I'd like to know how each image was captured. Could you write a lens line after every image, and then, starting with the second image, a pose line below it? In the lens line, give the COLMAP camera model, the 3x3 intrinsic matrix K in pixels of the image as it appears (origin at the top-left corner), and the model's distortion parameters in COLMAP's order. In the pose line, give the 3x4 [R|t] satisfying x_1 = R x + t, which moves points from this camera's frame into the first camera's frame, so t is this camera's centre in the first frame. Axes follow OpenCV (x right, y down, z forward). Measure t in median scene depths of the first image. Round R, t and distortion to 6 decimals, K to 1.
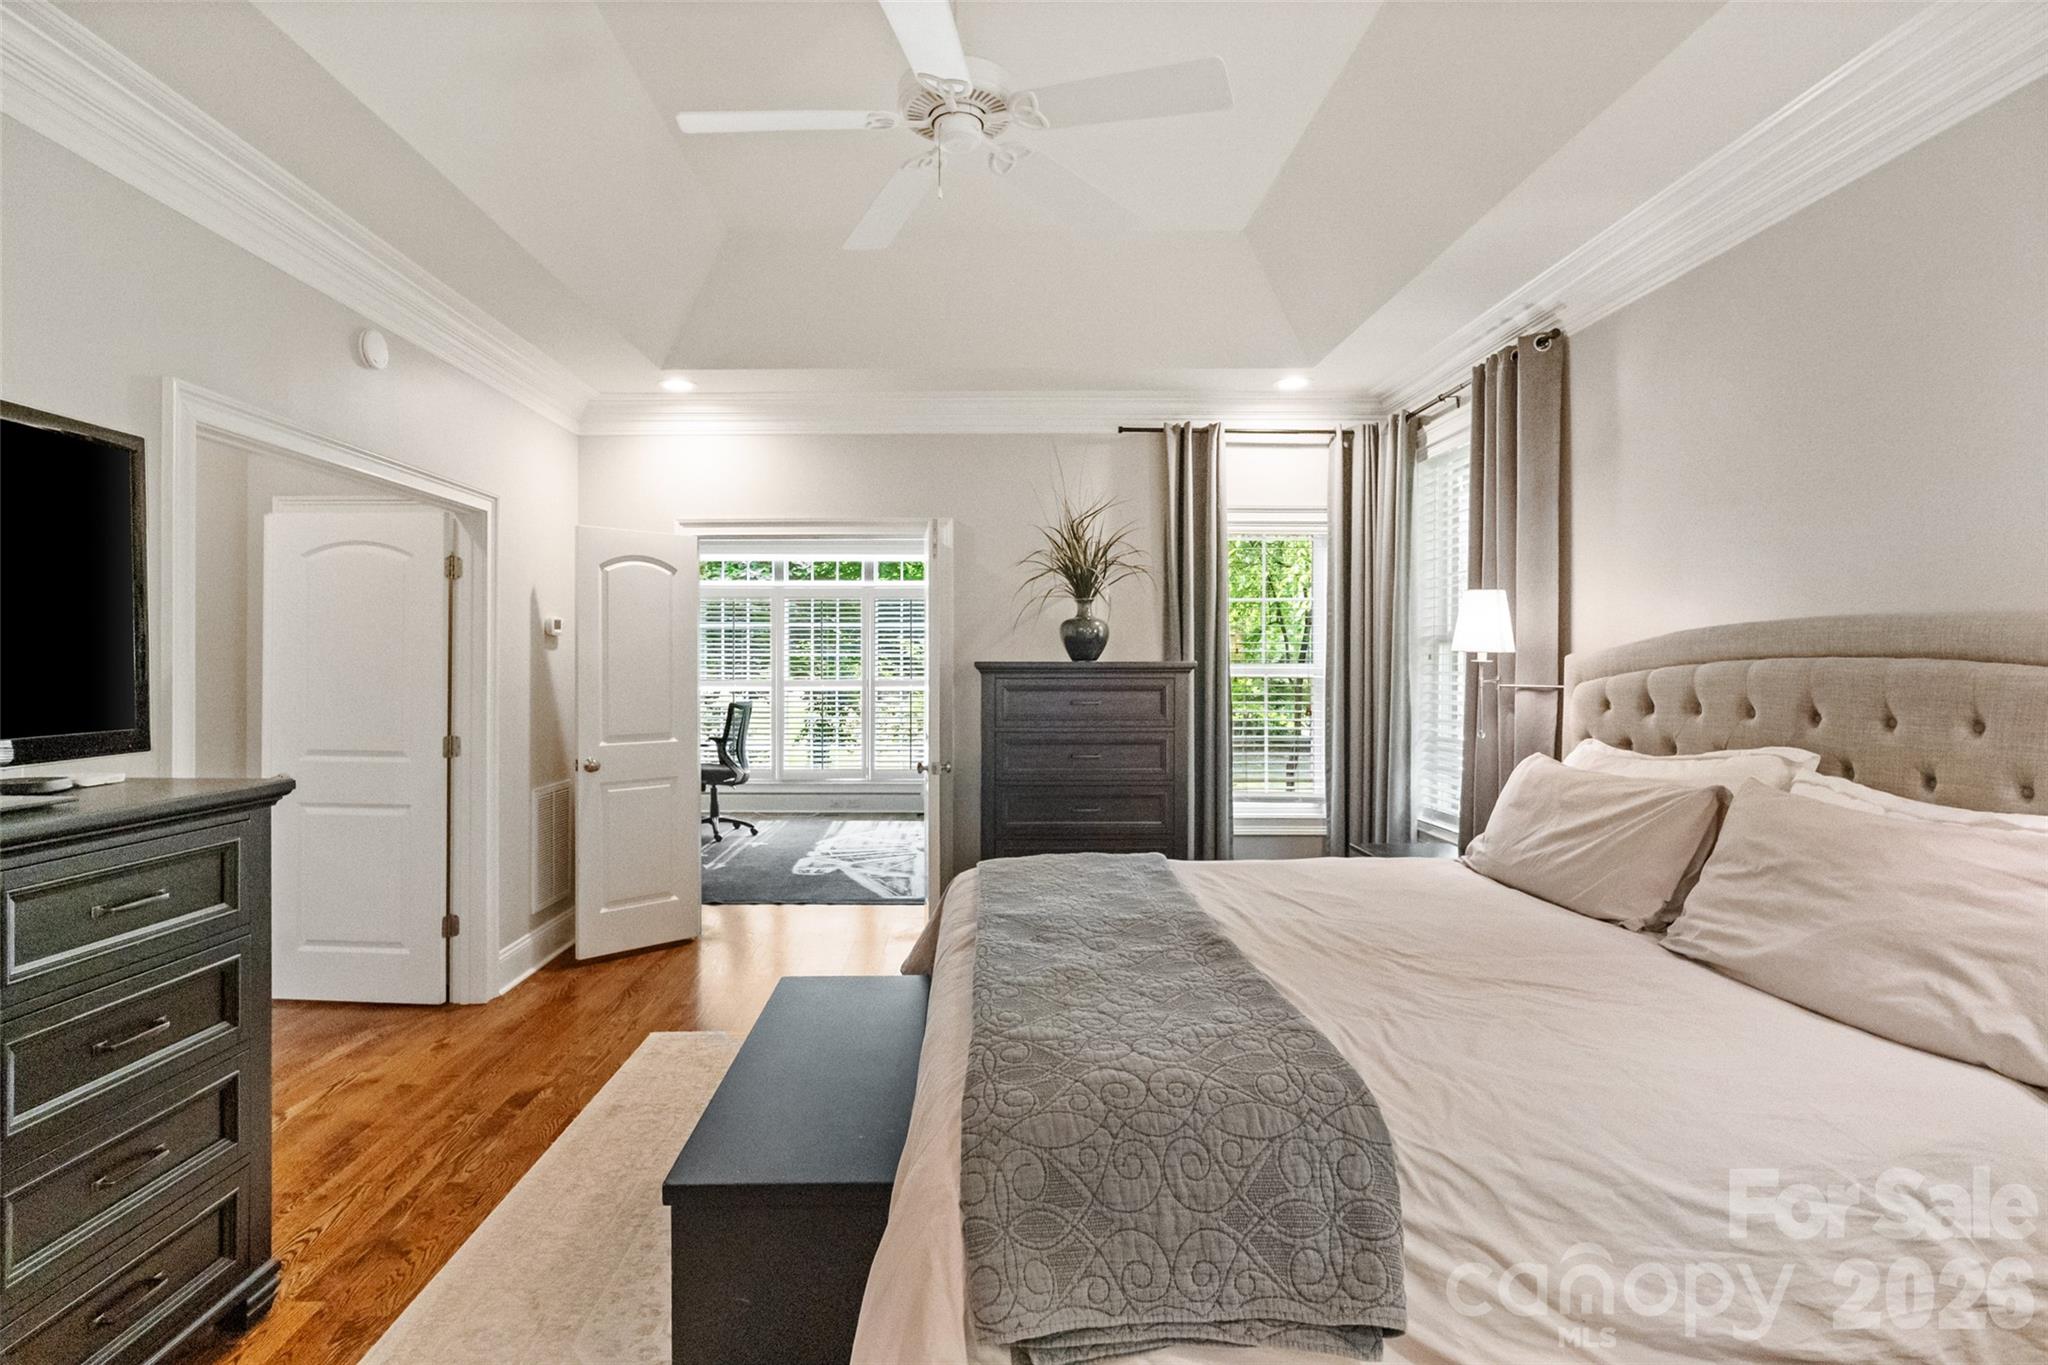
lens RADIAL K [[970.4, 0, 1023.2], [0, 970.4, 677.1], [0, 0, 1]] dist [-0.009003, 0.000047]
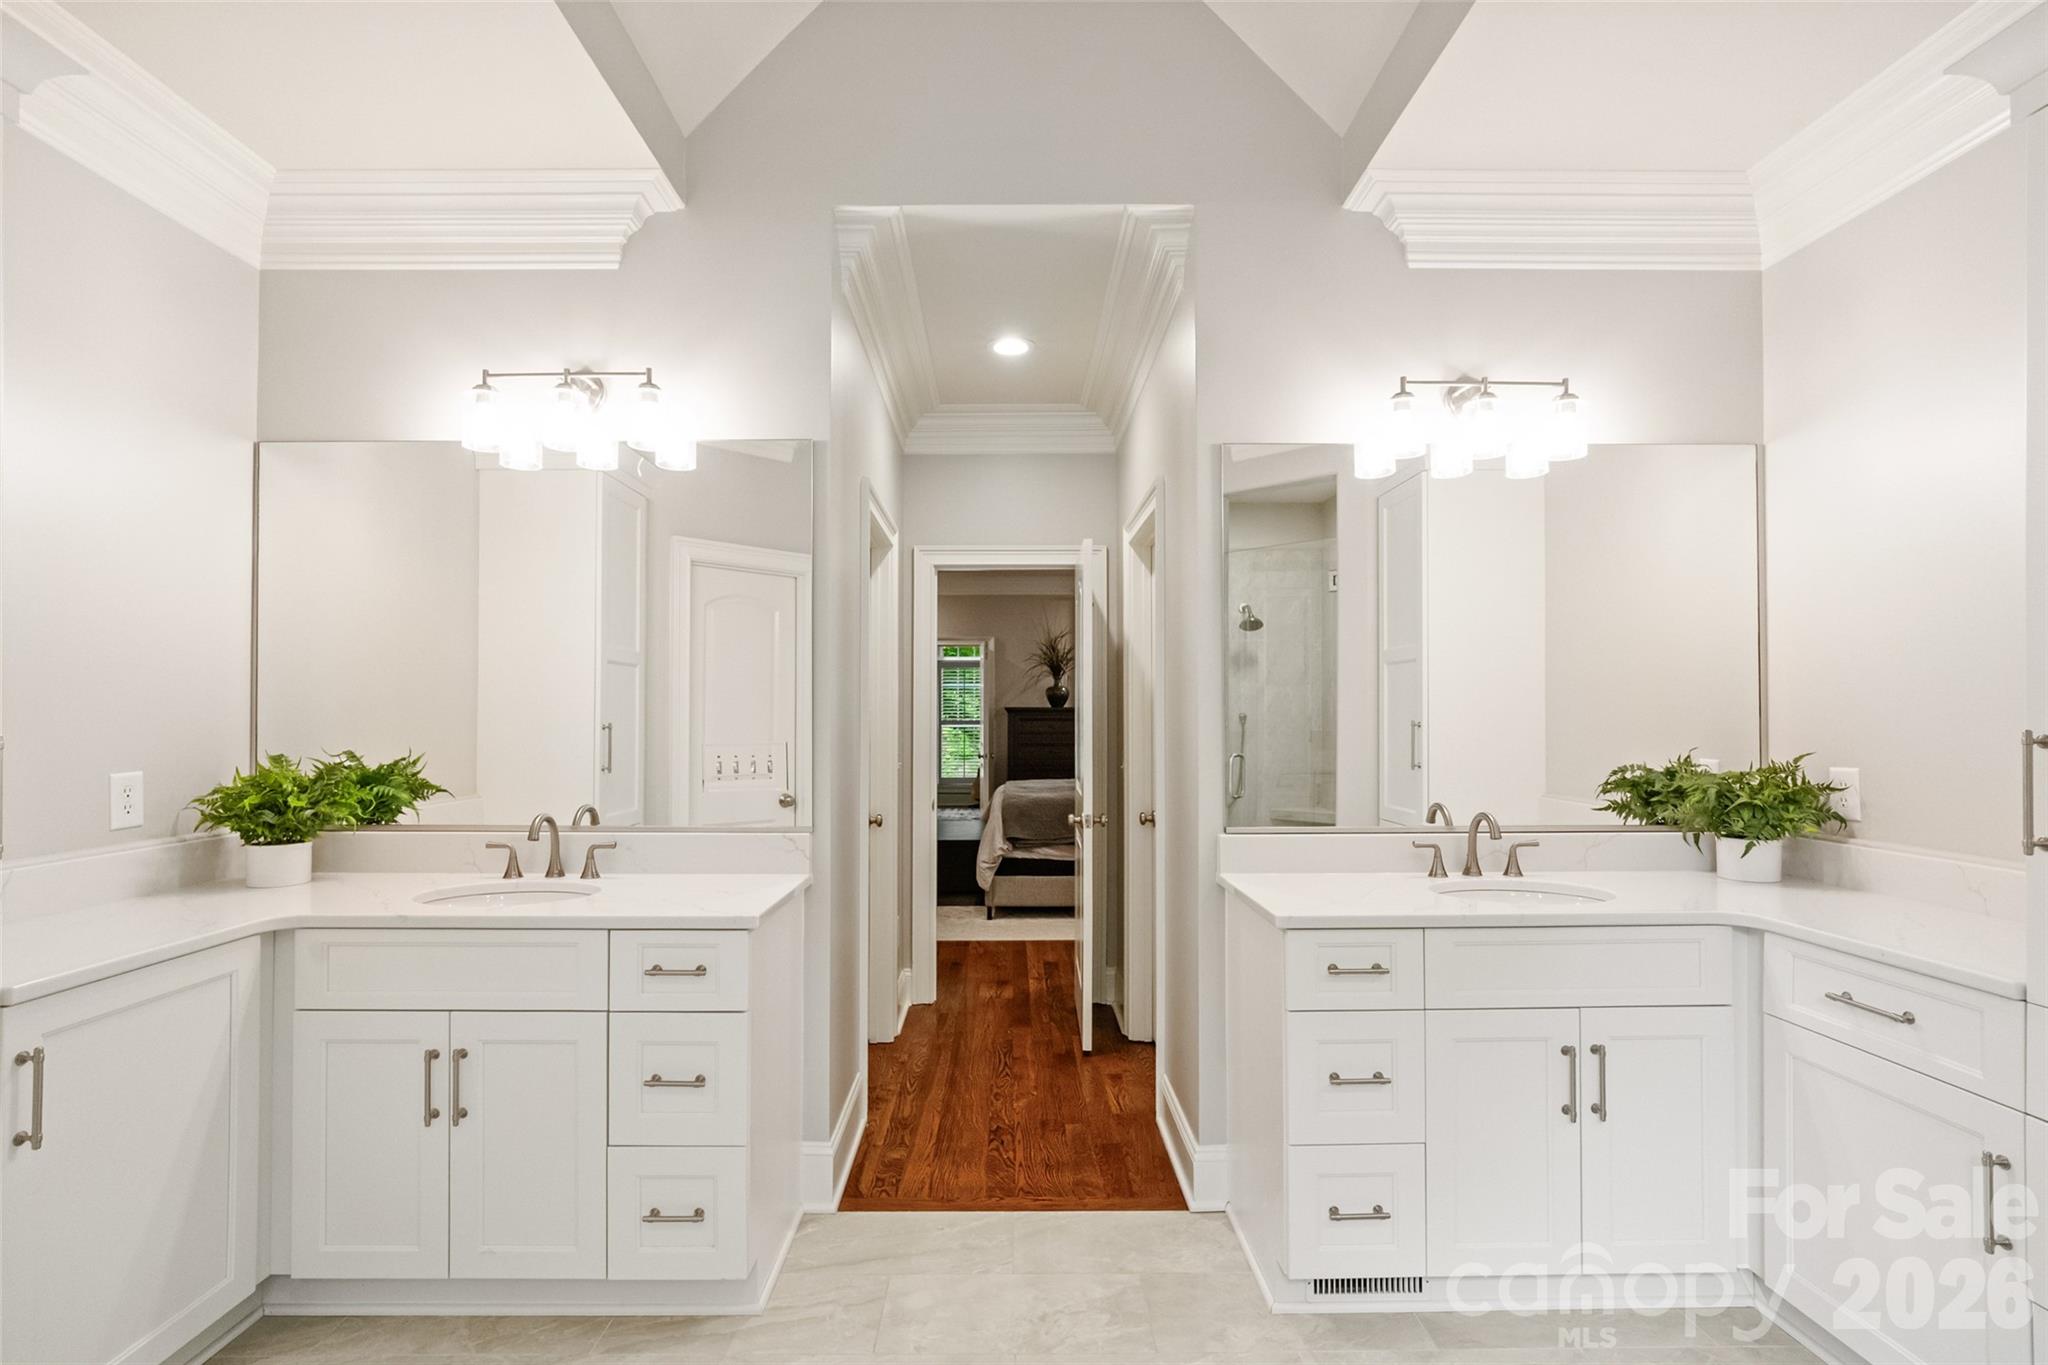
lens RADIAL K [[970.4, 0, 1021.0], [0, 970.4, 689.9], [0, 0, 1]] dist [-0.009003, 0.000047]
pose [[0.999157, -0.012394, -0.039125, 0.066263], [0.011445, 0.999637, -0.024386, -0.002417], [0.039413, 0.023918, 0.998937, -1.105354]]
